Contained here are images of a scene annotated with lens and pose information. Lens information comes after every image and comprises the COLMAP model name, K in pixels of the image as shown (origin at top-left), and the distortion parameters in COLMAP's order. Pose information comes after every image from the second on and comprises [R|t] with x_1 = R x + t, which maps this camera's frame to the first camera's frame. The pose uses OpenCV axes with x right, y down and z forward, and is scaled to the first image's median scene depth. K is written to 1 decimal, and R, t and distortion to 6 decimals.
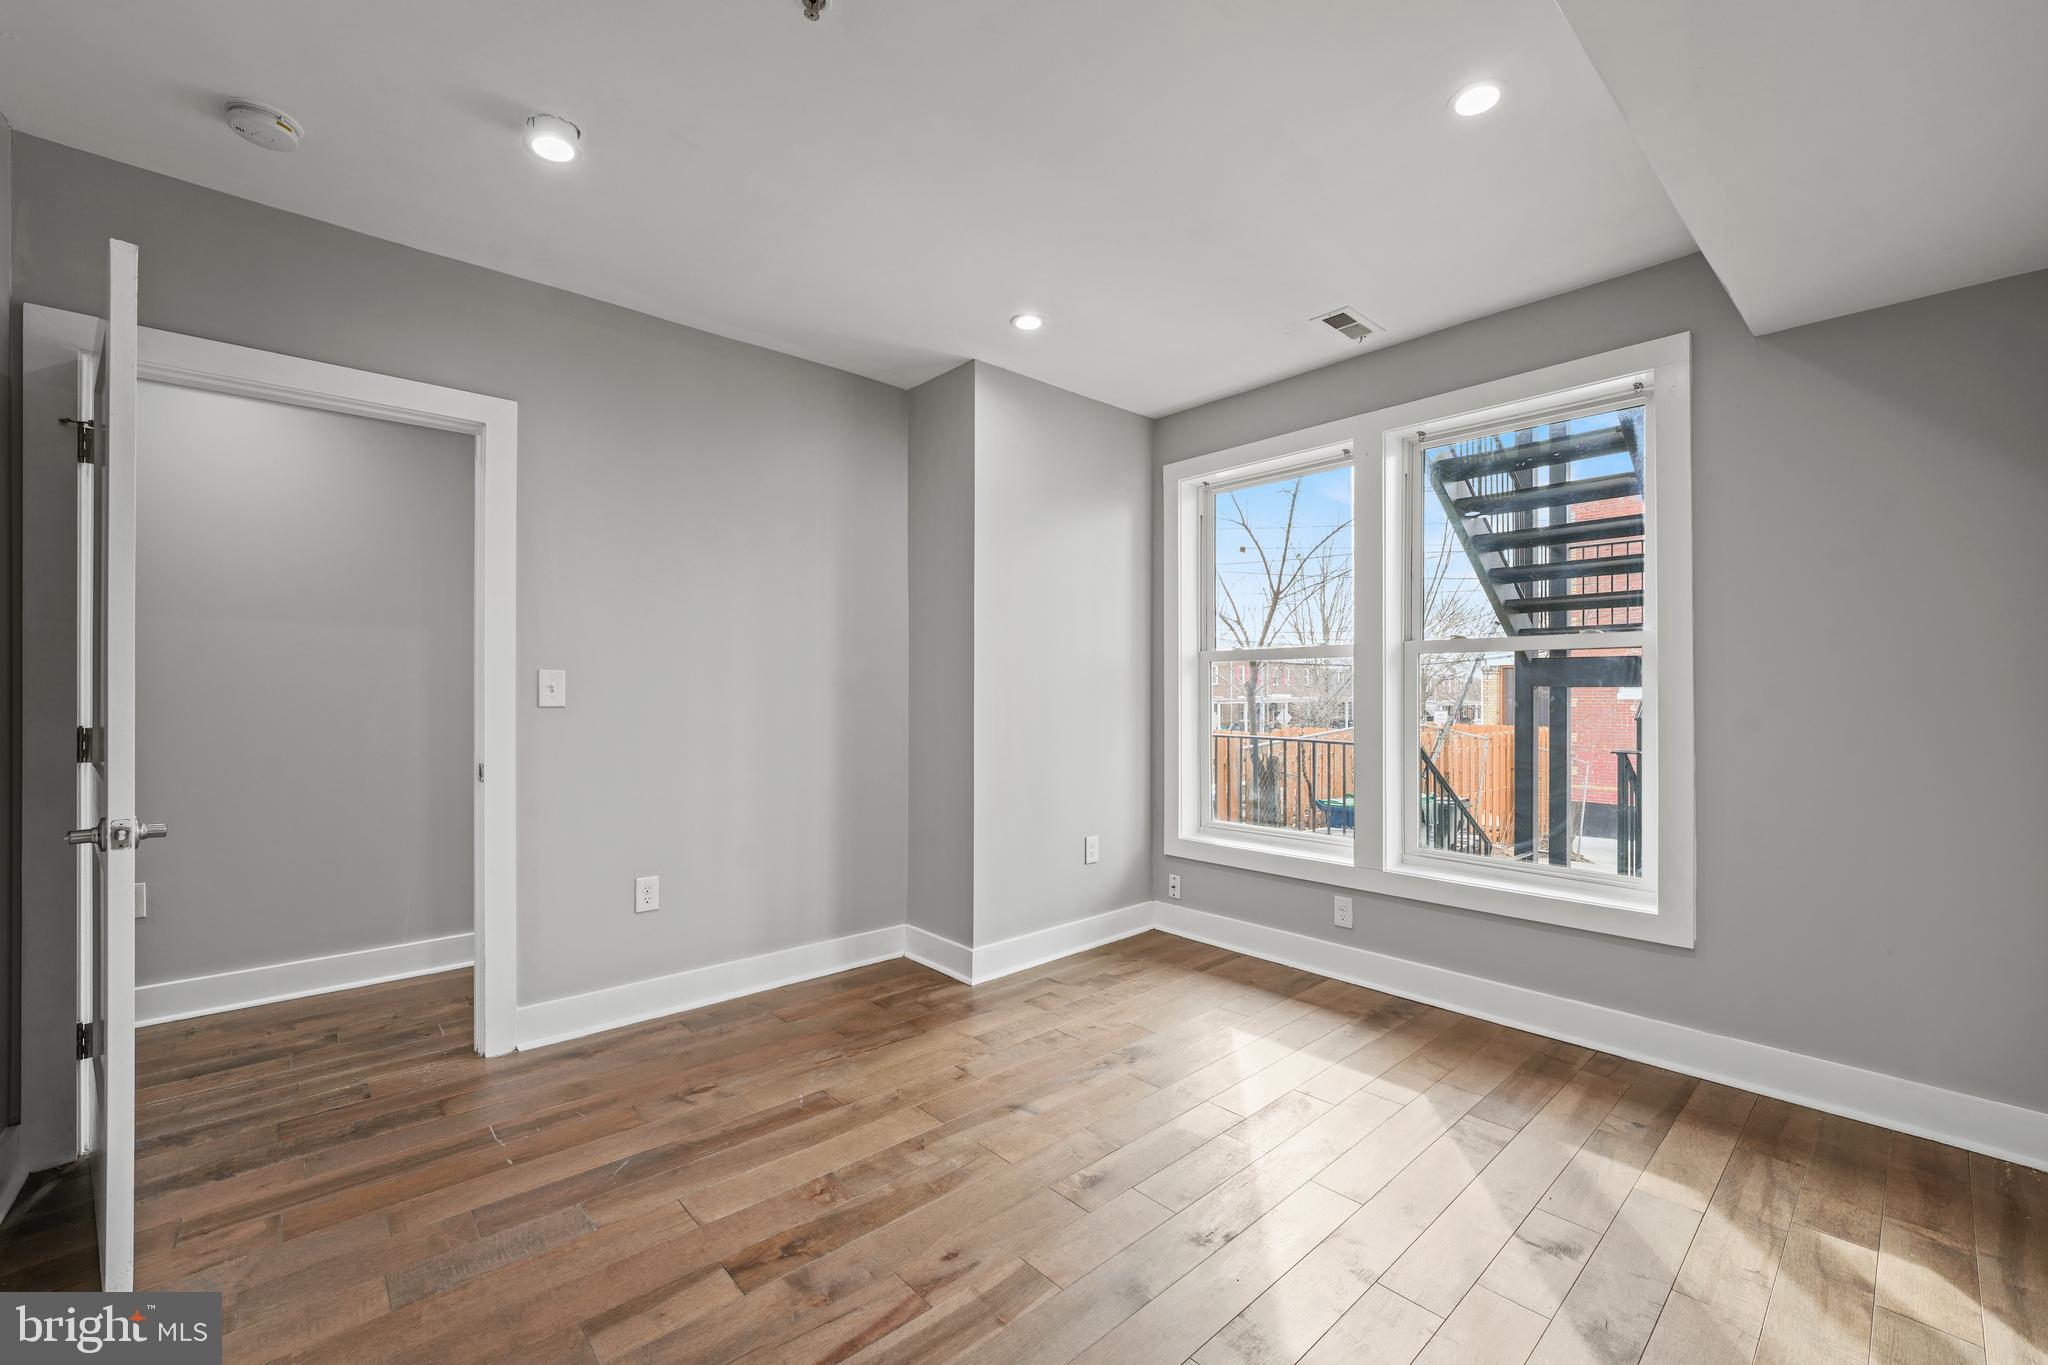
lens RADIAL K [[835.0, 0, 1019.3], [0, 835.0, 691.0], [0, 0, 1]] dist [-0.011739, 0.002937]
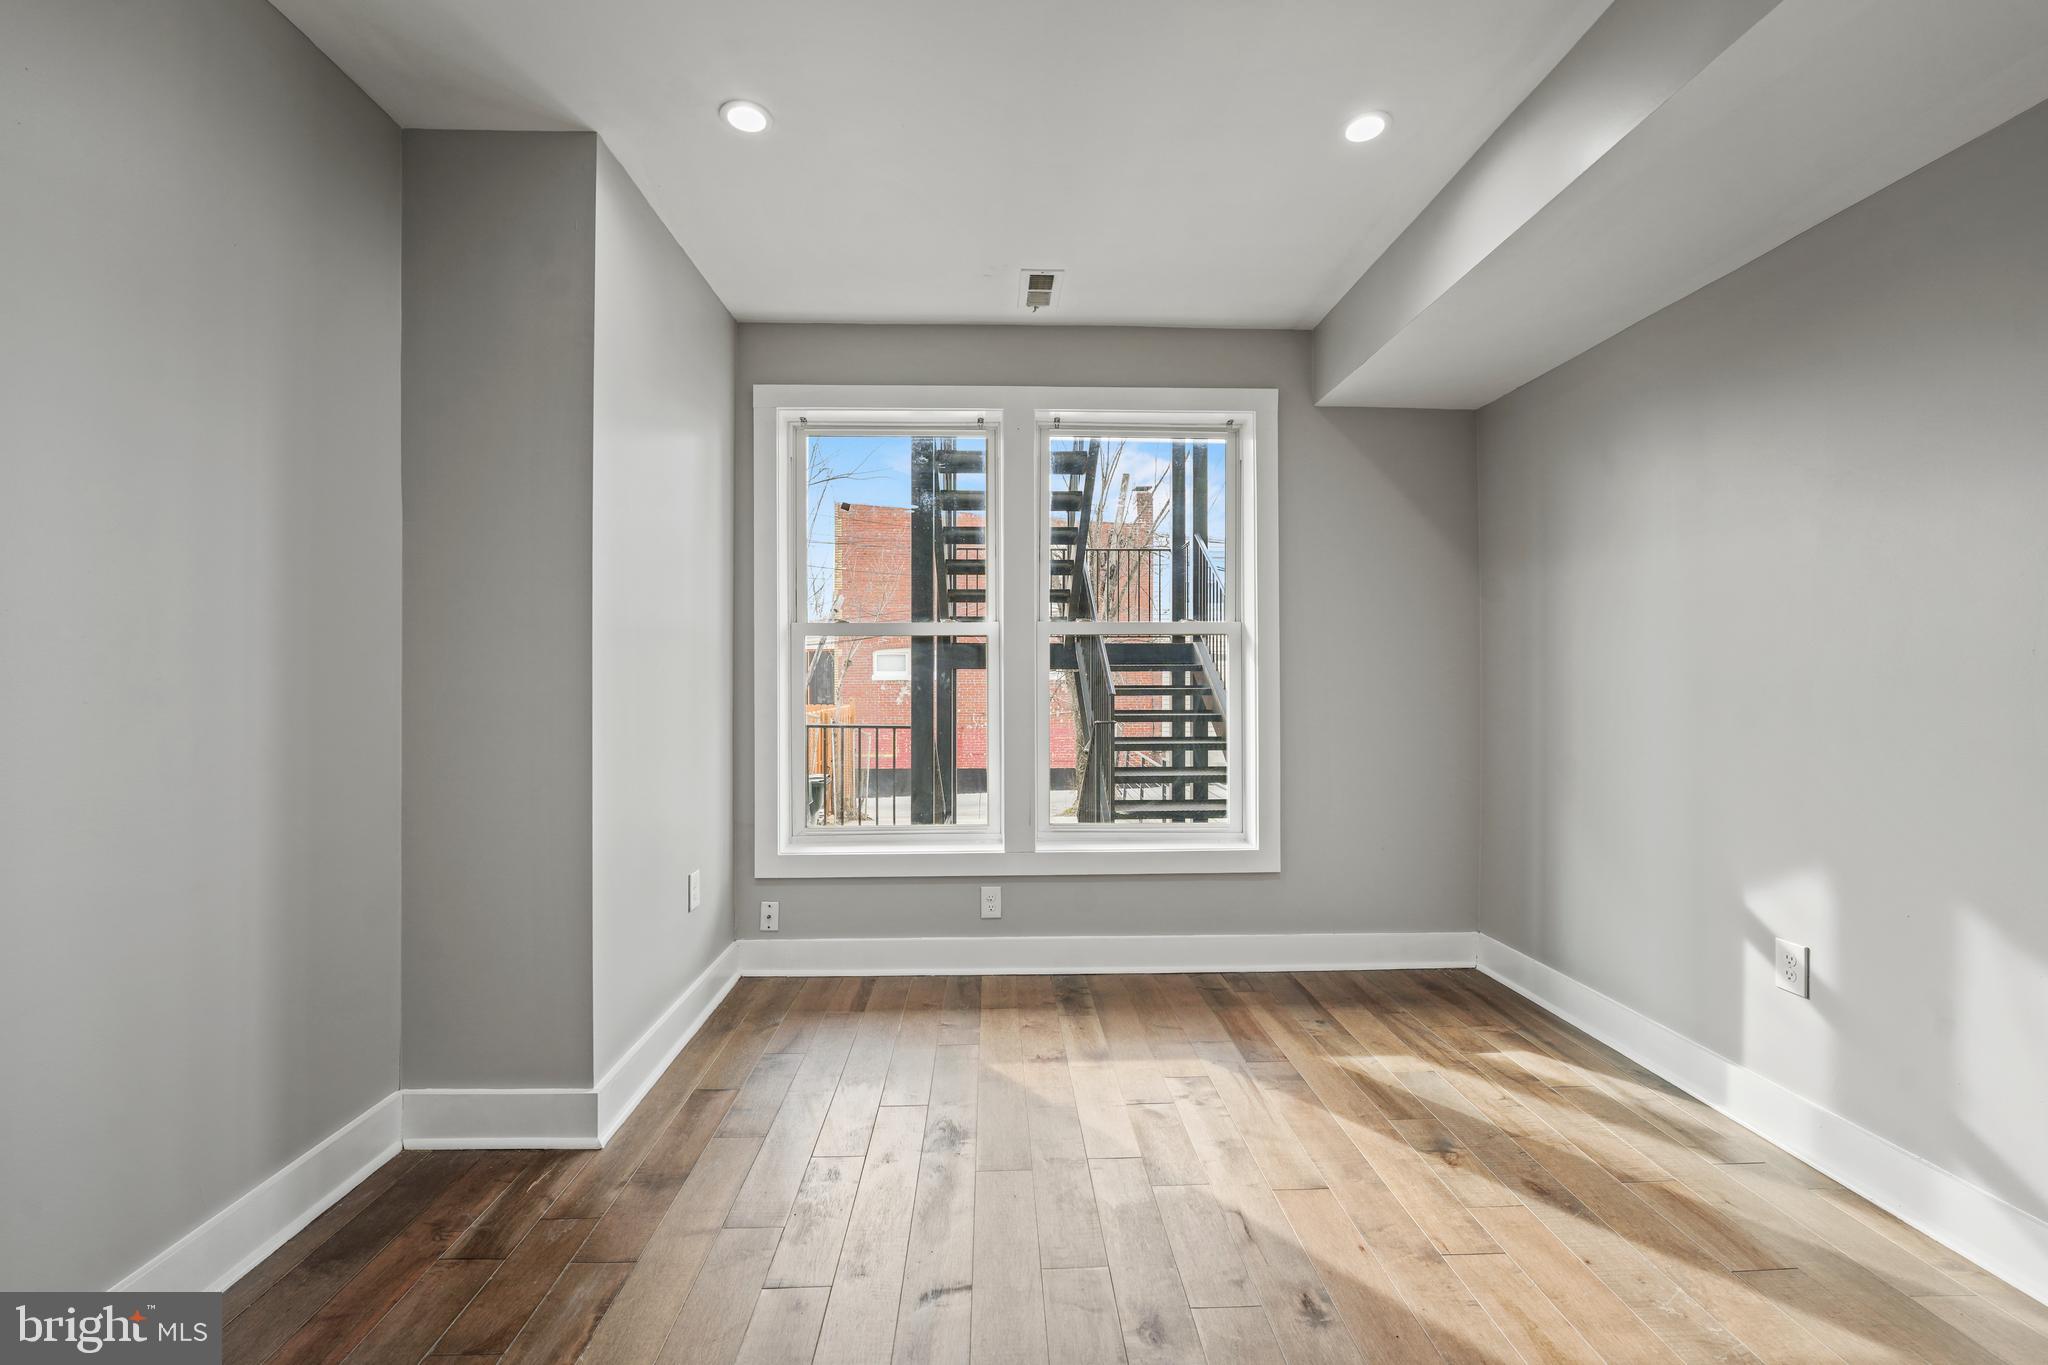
lens RADIAL K [[835.0, 0, 1022.4], [0, 835.0, 676.4], [0, 0, 1]] dist [-0.011739, 0.002937]
pose [[0.638507, -0.003824, 0.769606, -0.327403], [0.000572, 0.999990, 0.004494, 0.001593], [-0.769616, -0.002429, 0.638503, 0.365518]]
